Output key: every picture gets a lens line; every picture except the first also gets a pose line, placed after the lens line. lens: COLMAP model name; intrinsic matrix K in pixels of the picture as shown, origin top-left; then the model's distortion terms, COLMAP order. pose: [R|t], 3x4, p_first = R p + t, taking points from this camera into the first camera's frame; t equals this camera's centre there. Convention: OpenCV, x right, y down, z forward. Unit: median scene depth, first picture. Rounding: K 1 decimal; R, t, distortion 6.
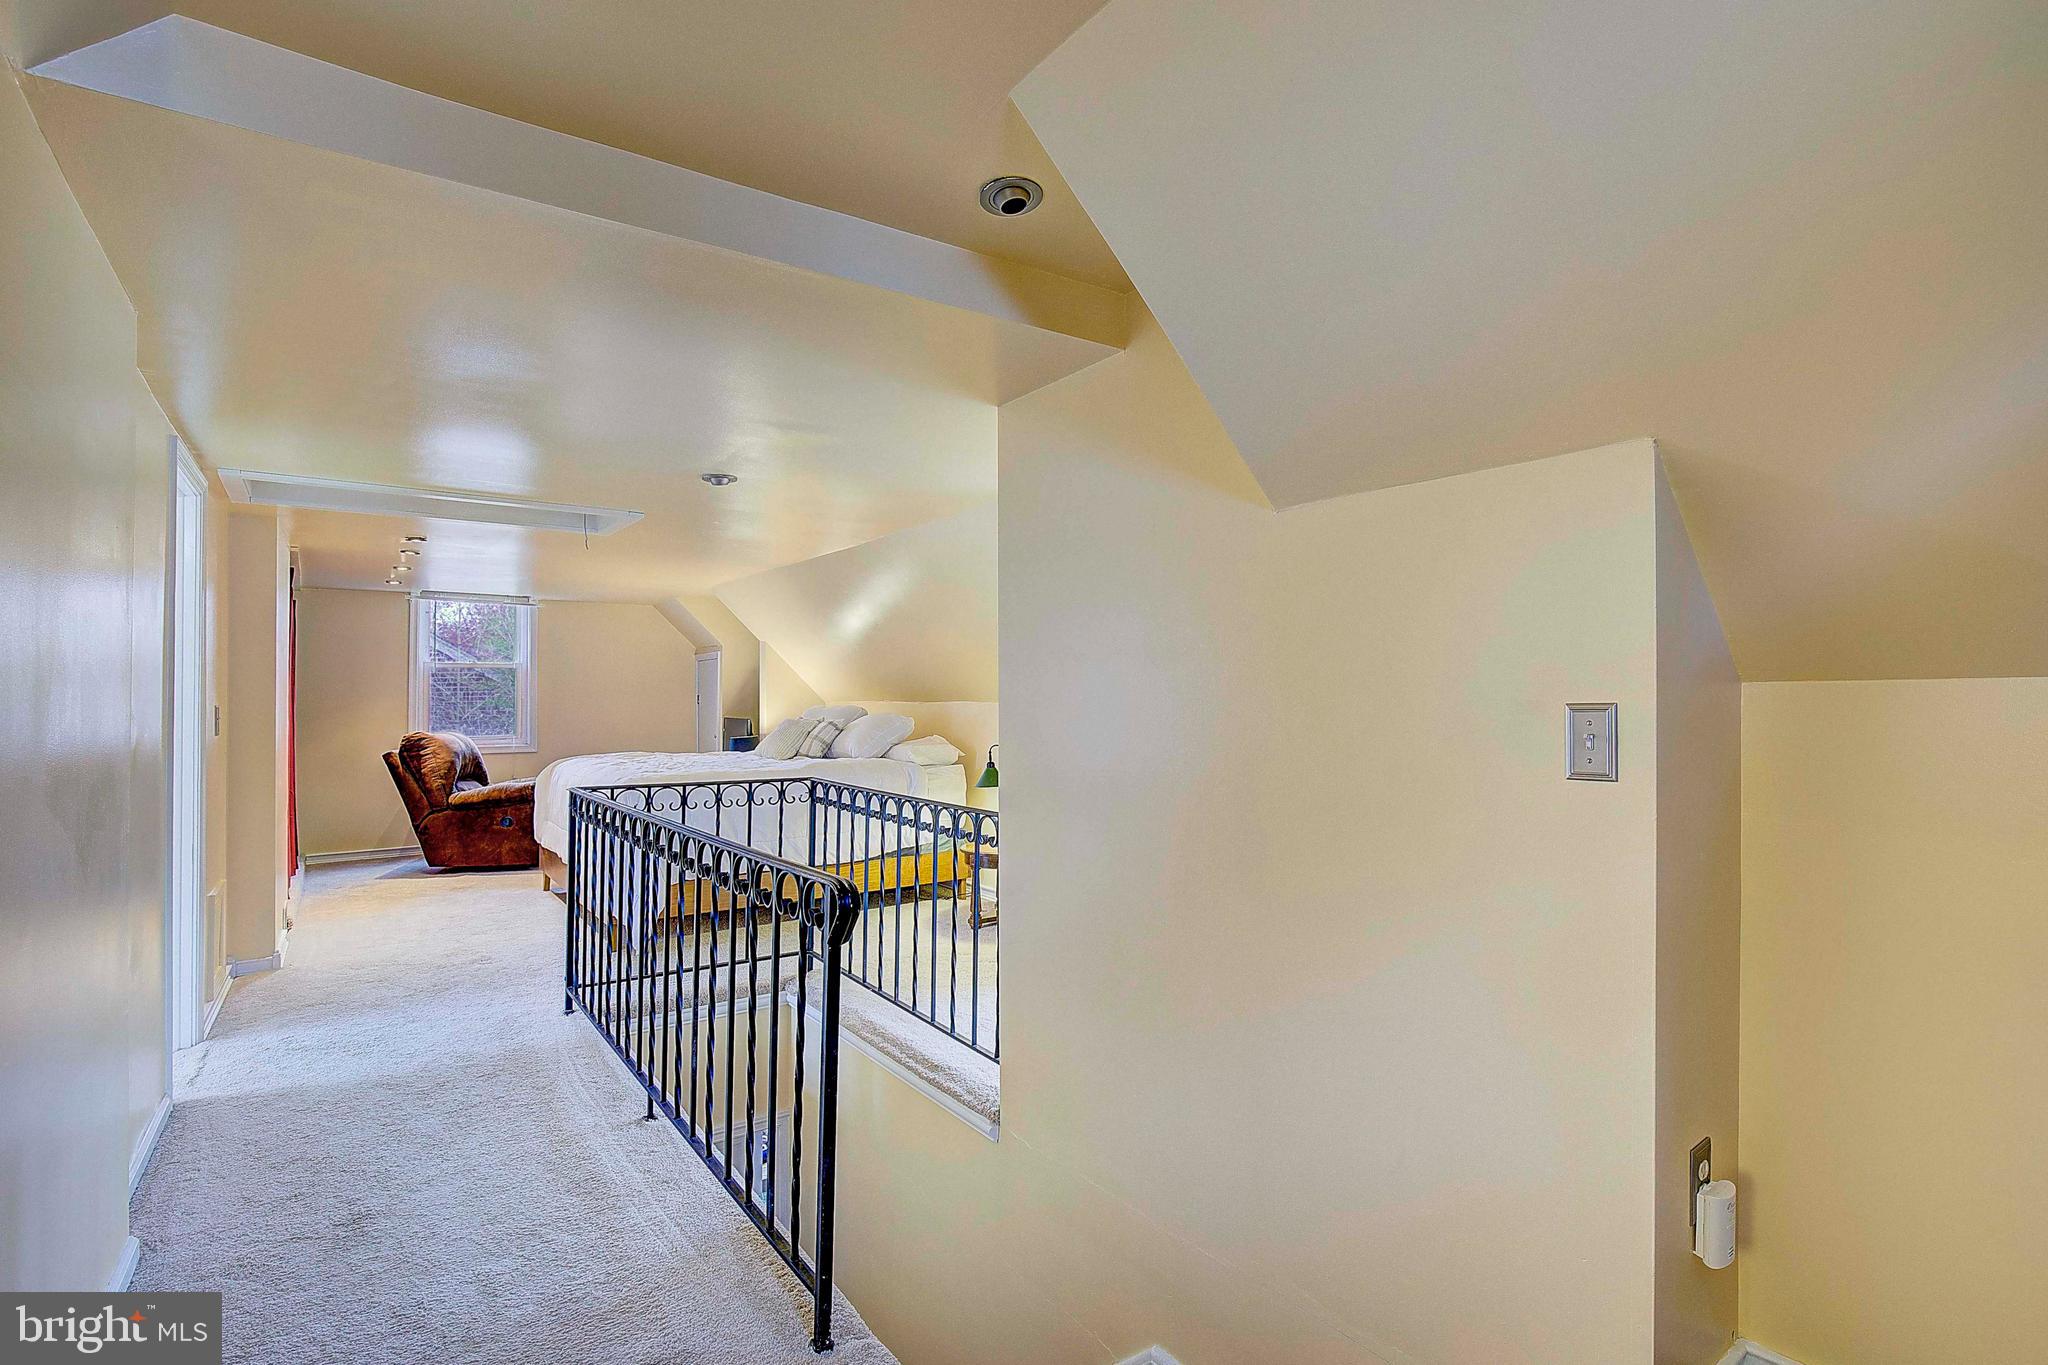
lens RADIAL K [[948.1, 0, 1035.5], [0, 948.1, 689.2], [0, 0, 1]] dist [-0.020998, 0.003557]
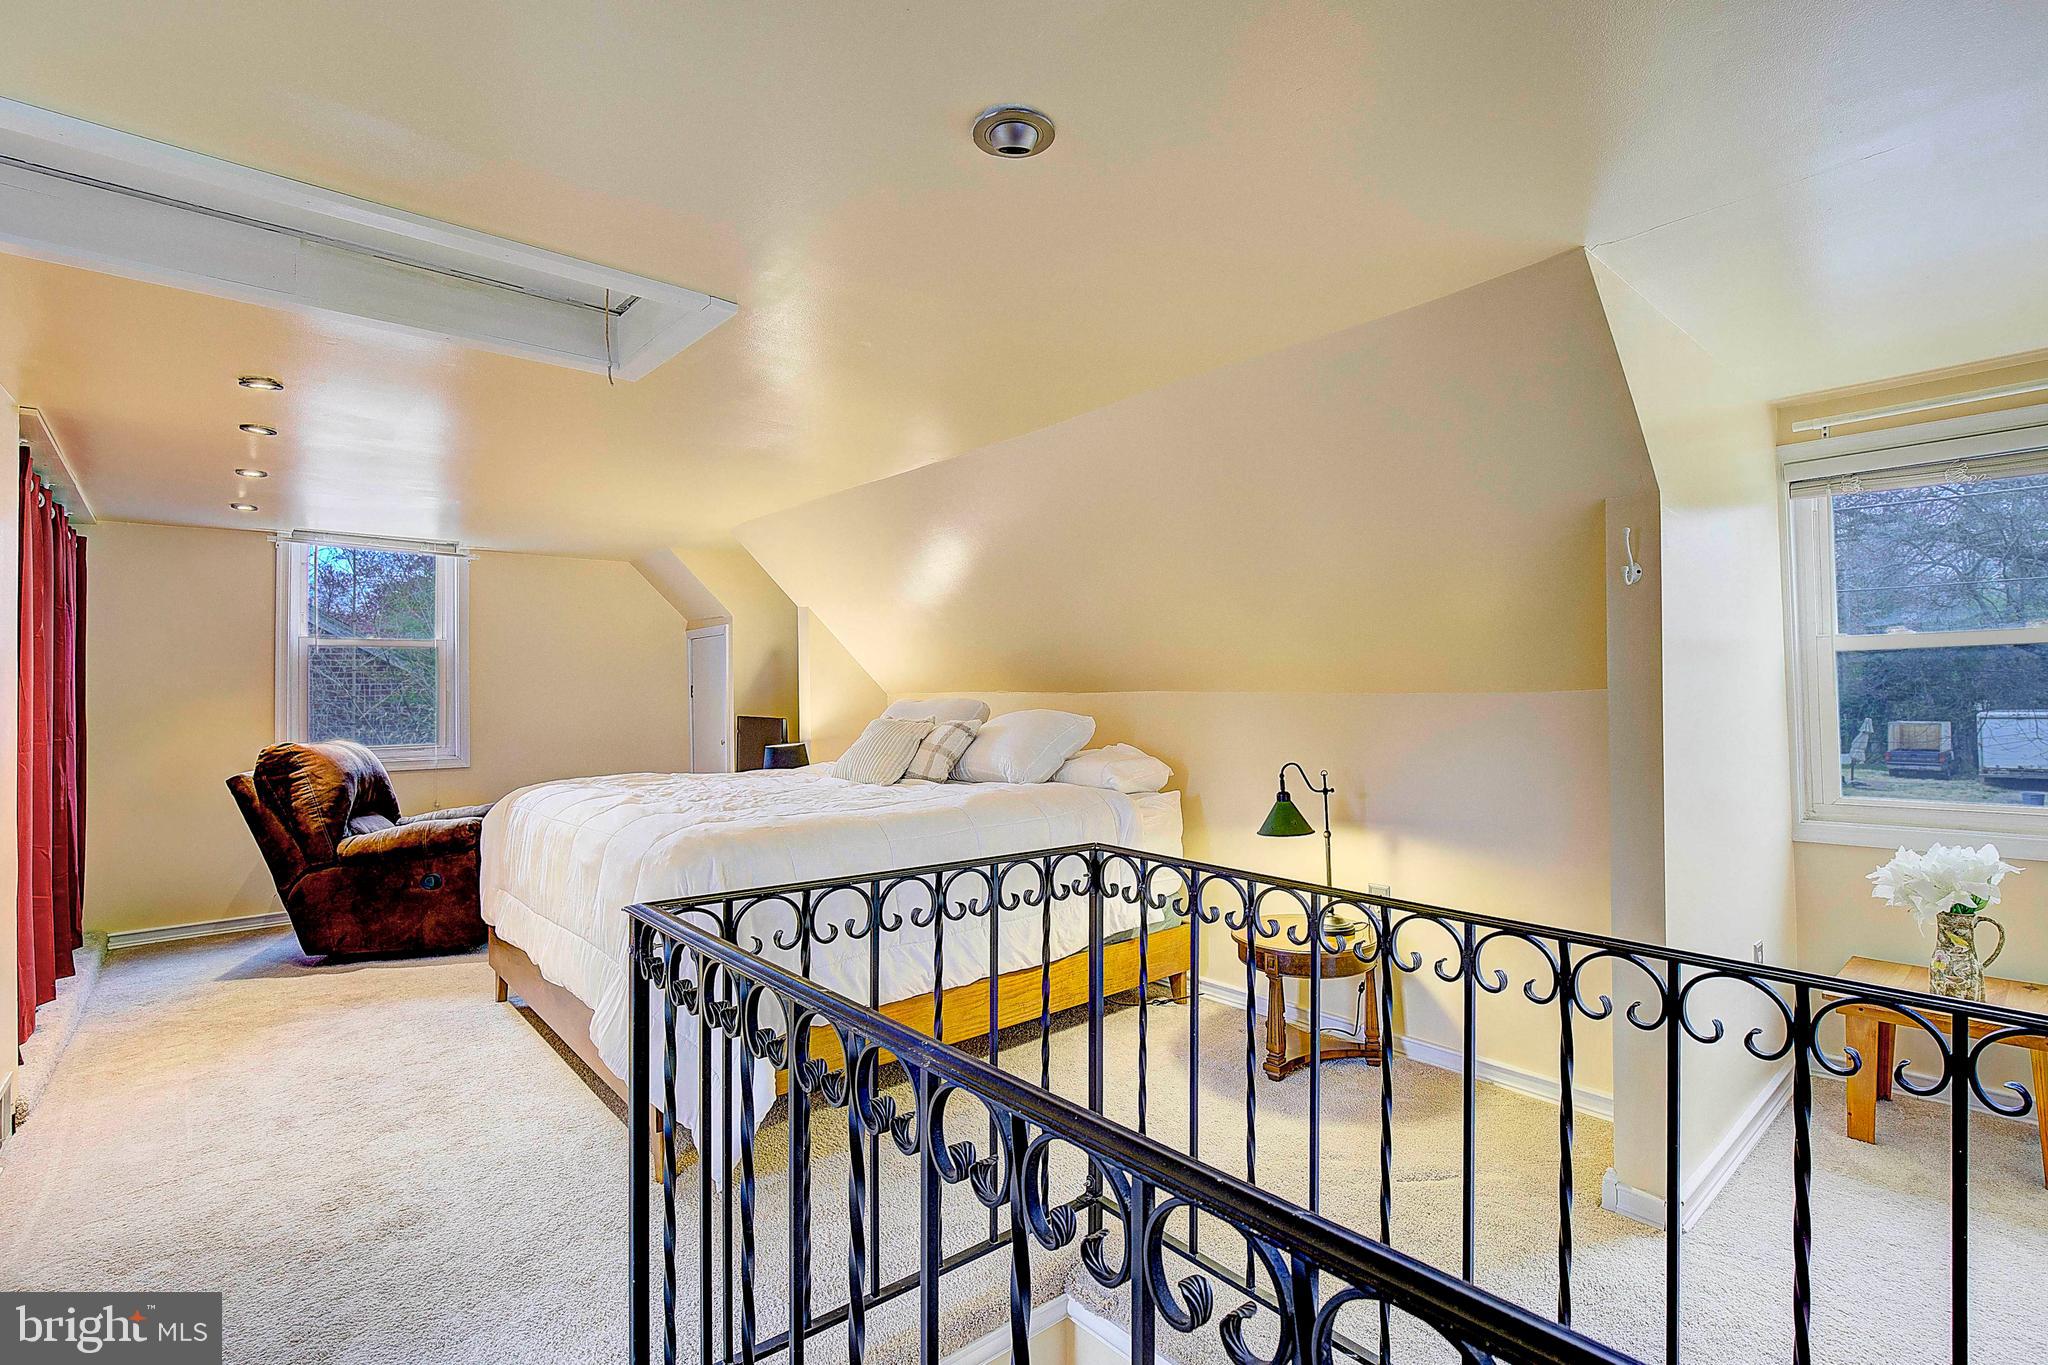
lens RADIAL K [[948.1, 0, 1010.1], [0, 948.1, 692.6], [0, 0, 1]] dist [-0.020998, 0.003557]
pose [[0.998353, -0.003632, 0.057255, -0.204680], [0.002994, 0.999933, 0.011224, 0.005878], [-0.057292, -0.011035, 0.998296, 0.340622]]
